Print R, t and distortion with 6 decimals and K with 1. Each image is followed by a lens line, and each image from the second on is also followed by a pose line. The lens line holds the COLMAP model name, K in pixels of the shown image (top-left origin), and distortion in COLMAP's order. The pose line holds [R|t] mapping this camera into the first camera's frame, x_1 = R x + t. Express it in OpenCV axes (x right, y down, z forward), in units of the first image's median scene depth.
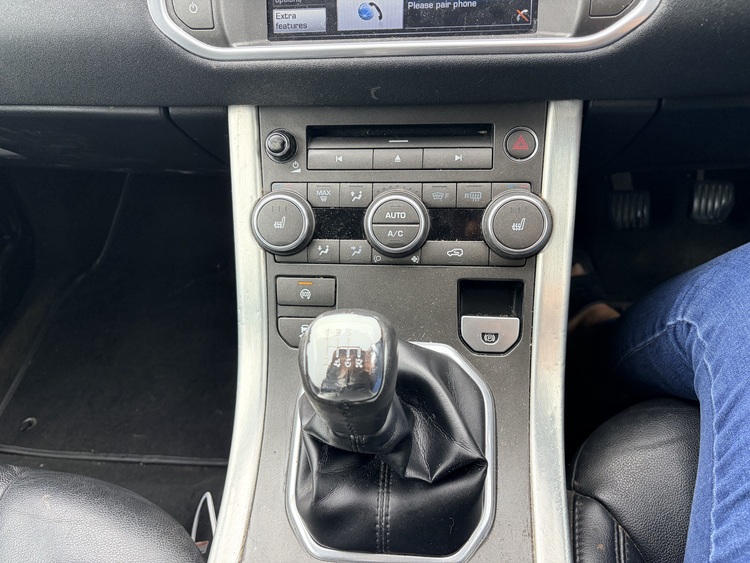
lens RADIAL K [[571.3, 0, 374.1], [0, 571.3, 257.7], [0, 0, 1]] dist [0.023206, -0.001961]
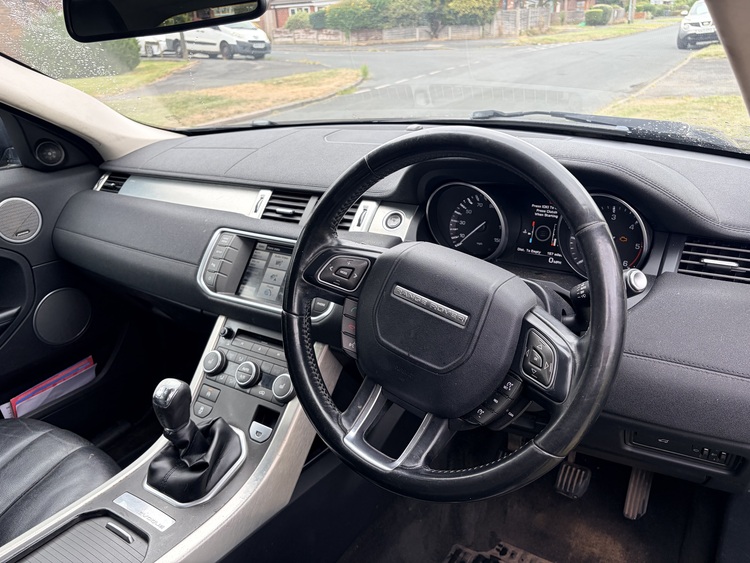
lens RADIAL K [[571.3, 0, 374.1], [0, 571.3, 257.7], [0, 0, 1]] dist [0.023206, -0.001961]
pose [[0.880884, 0.181269, -0.437246, 1.521940], [-0.352473, 0.867766, -0.350349, 0.176246], [0.315920, 0.462734, 0.828294, -1.069033]]
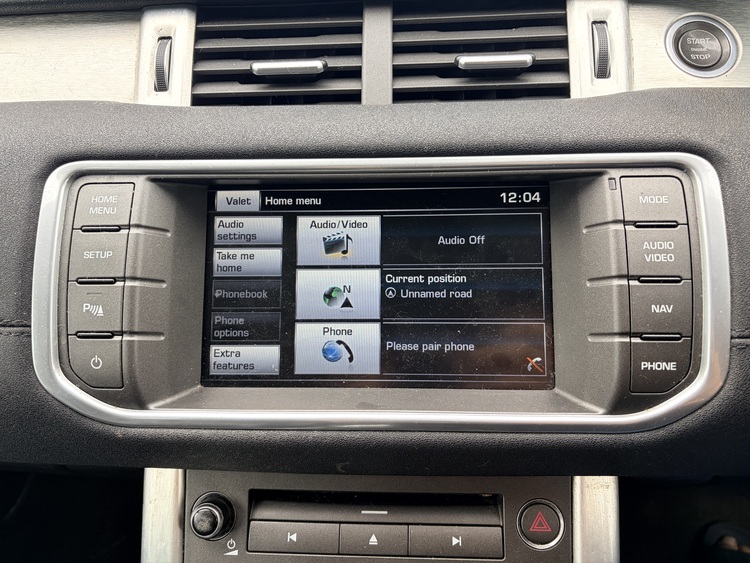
lens RADIAL K [[579.7, 0, 375.0], [0, 579.7, 281.5], [0, 0, 1]] dist [0.012848, -0.002748]
pose [[0.998852, 0.009900, 0.046859, 0.006154], [0.001625, 0.970833, -0.239752, -0.330283], [-0.047866, 0.239553, 0.969703, 0.218574]]
